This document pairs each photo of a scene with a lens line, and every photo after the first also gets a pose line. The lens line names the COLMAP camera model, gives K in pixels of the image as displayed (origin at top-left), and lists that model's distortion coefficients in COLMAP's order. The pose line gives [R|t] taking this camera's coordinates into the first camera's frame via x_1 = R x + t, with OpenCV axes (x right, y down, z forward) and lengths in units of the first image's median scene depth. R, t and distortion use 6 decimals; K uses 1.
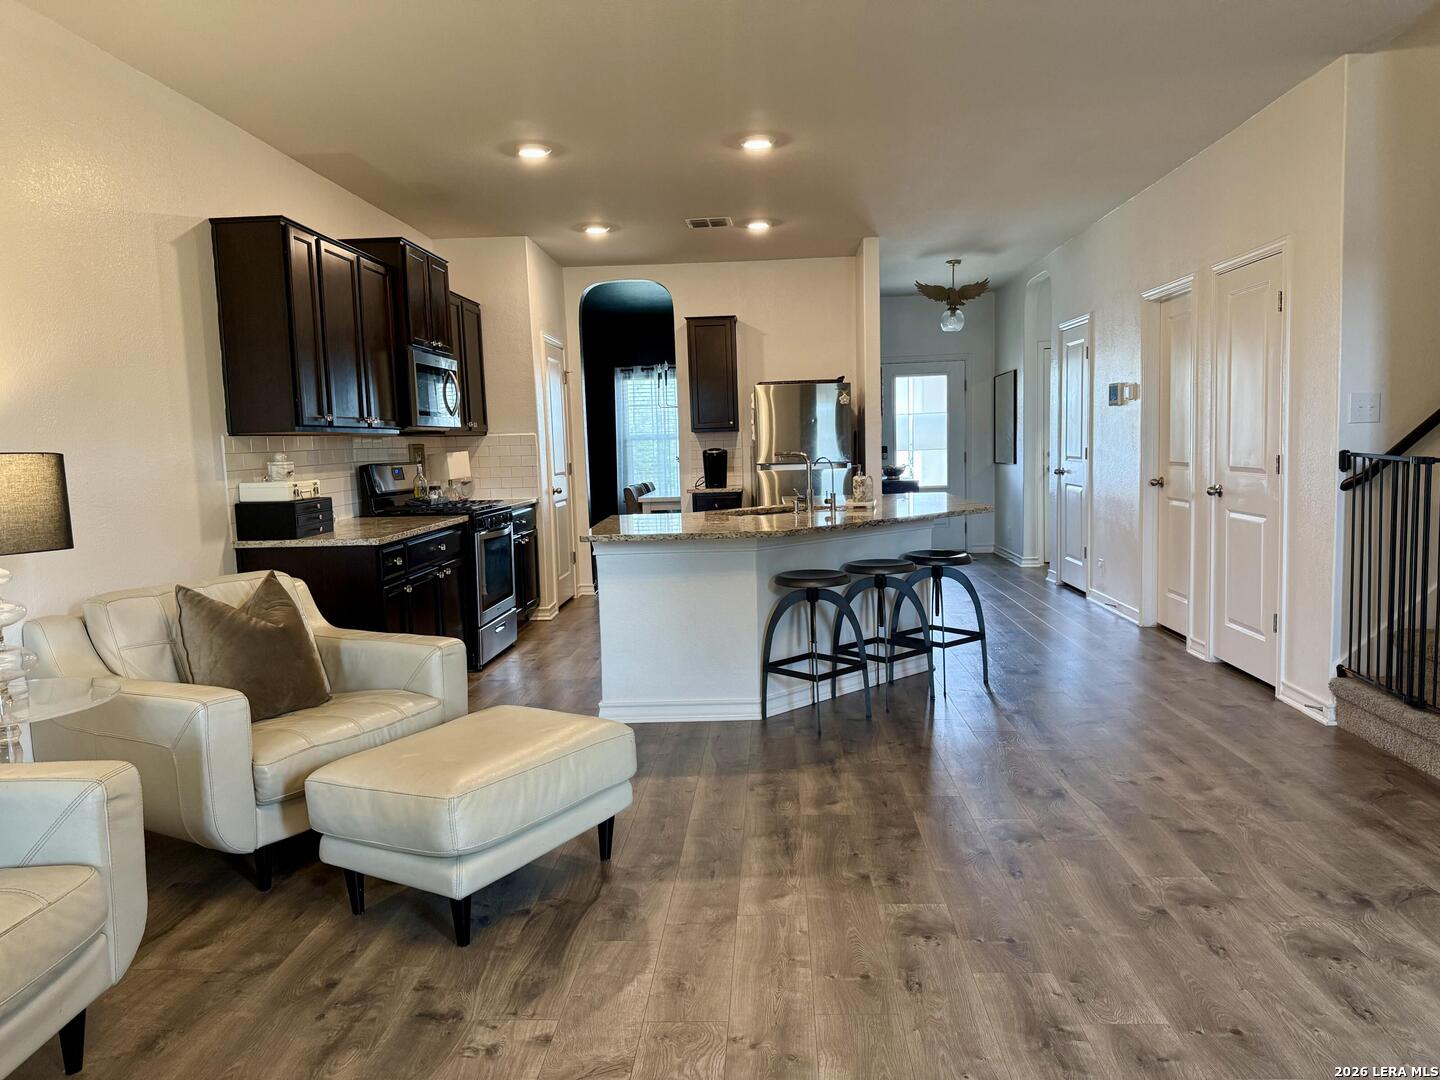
lens RADIAL K [[1002.9, 0, 719.4], [0, 1002.9, 534.0], [0, 0, 1]] dist [0.046921, -0.004934]
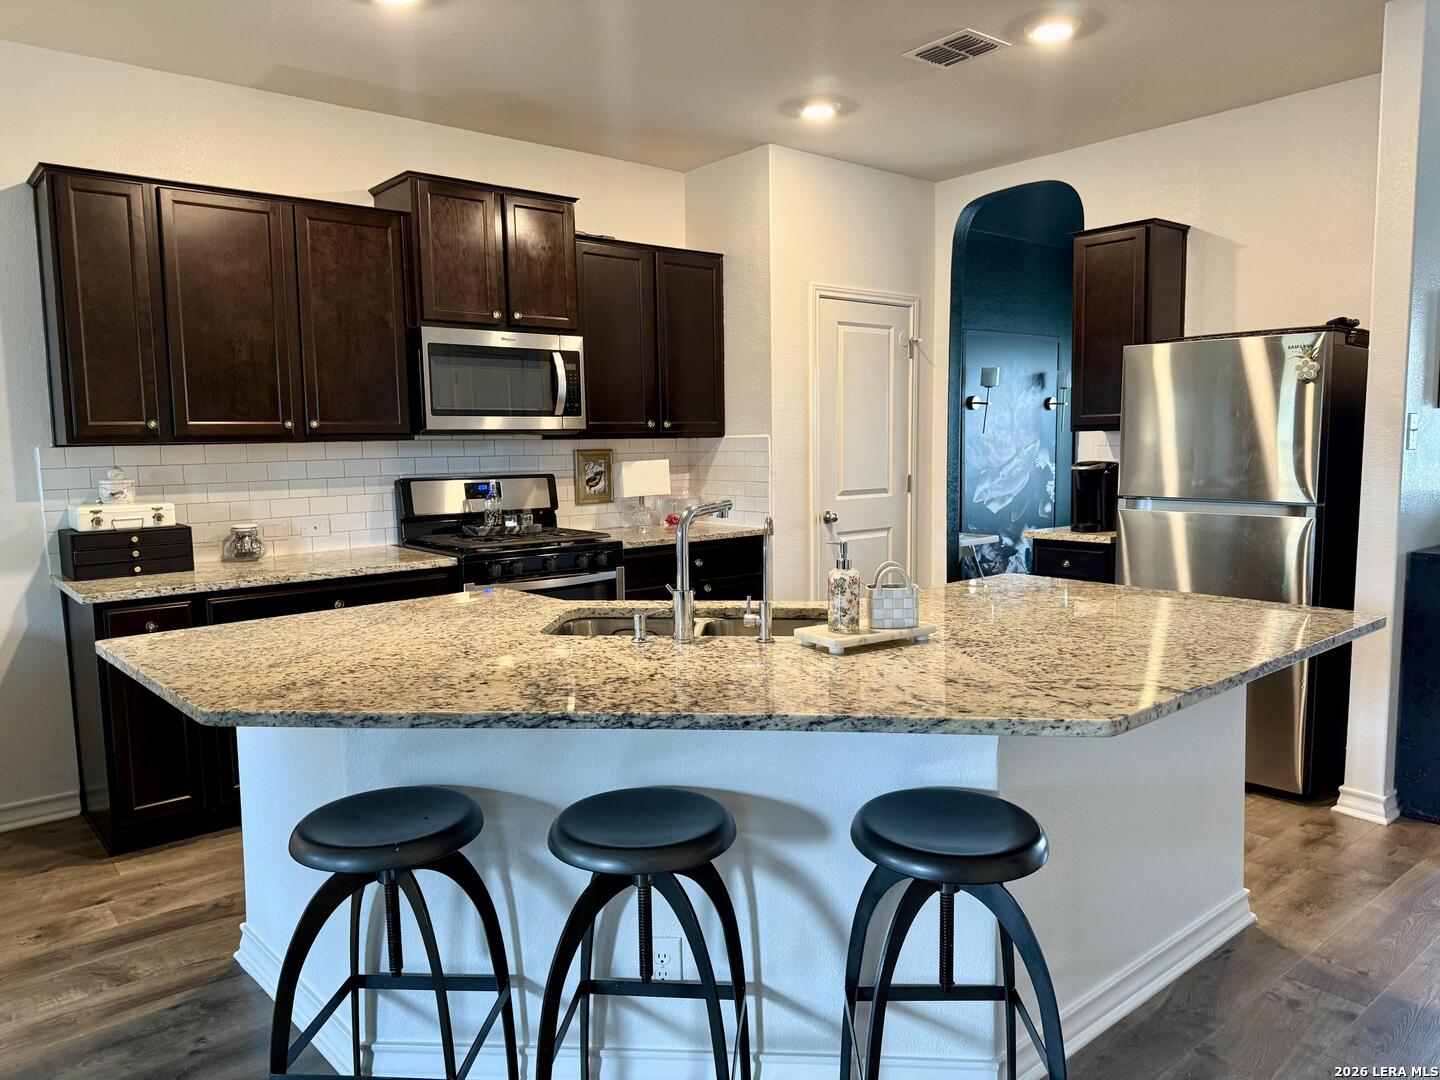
lens RADIAL K [[1002.9, 0, 719.3], [0, 1002.9, 543.6], [0, 0, 1]] dist [0.046921, -0.004934]
pose [[0.689598, 0.092941, -0.718203, 0.699446], [-0.073104, 0.995599, 0.058645, -0.155531], [0.720493, 0.012062, 0.693357, 1.203948]]
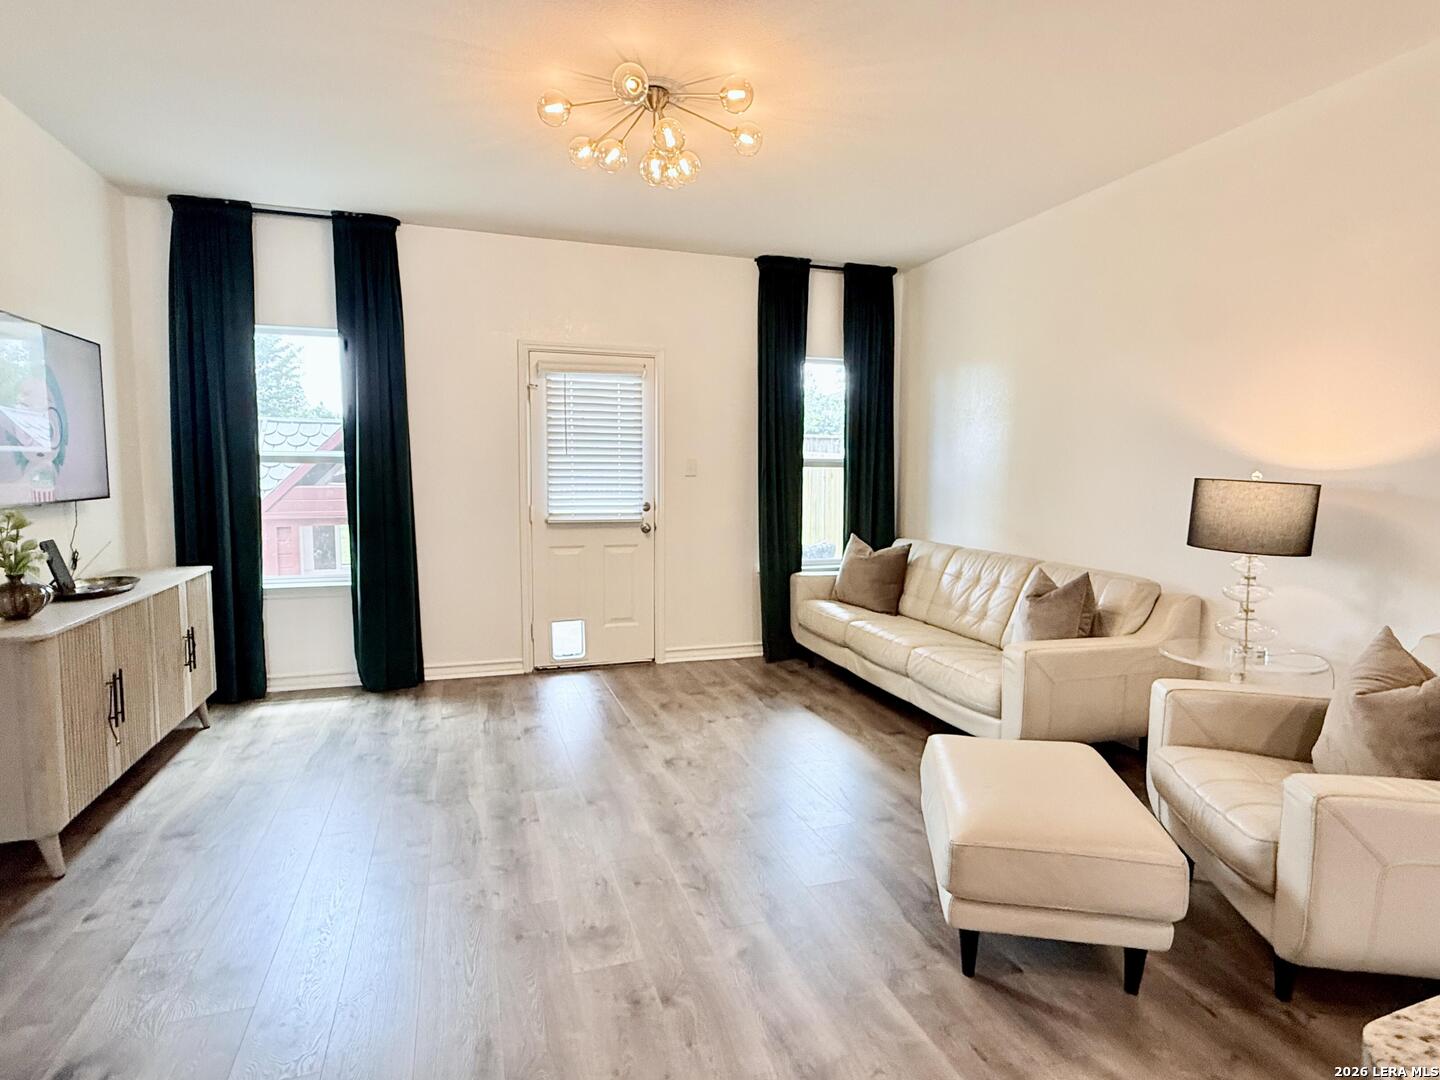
lens RADIAL K [[764.9, 0, 723.2], [0, 764.9, 533.2], [0, 0, 1]] dist [0.004783, 0.001203]
pose [[-0.926216, 0.053179, -0.373223, 0.309662], [-0.016568, 0.983302, 0.181223, -0.162384], [0.376628, 0.174035, -0.909870, 1.484975]]
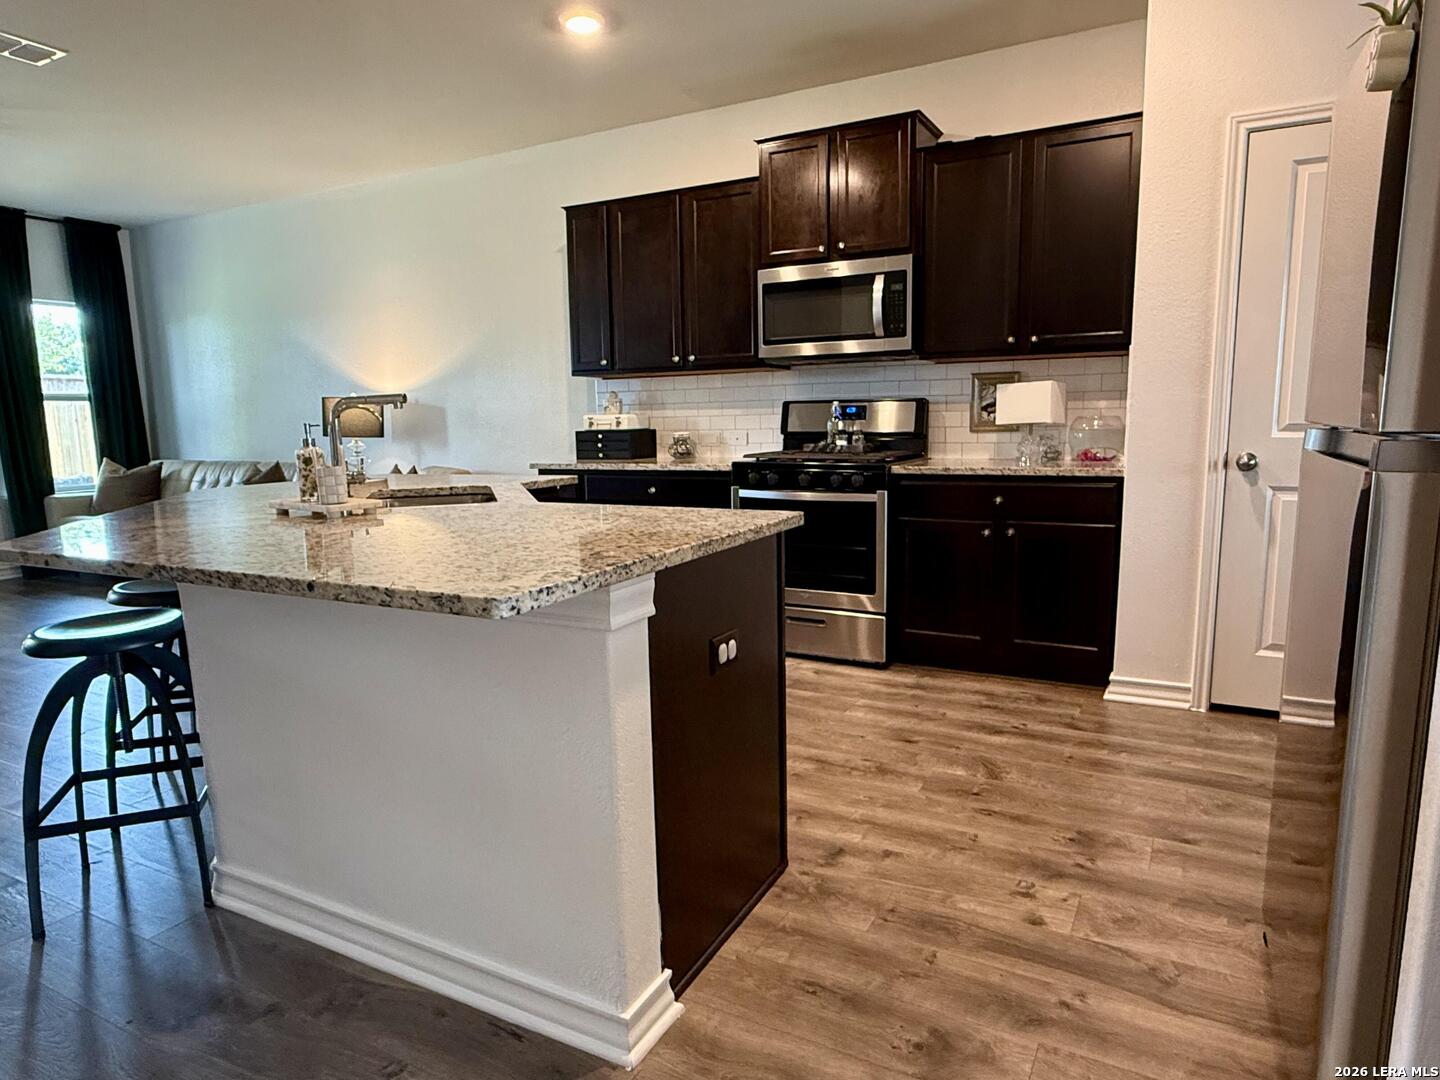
lens RADIAL K [[874.3, 0, 715.2], [0, 874.3, 544.6], [0, 0, 1]] dist [-0.010697, -0.000036]
pose [[-0.421466, 0.168017, -0.891143, 0.773596], [-0.055904, 0.976003, 0.210457, -0.198487], [0.905119, 0.138519, -0.401959, 2.388821]]
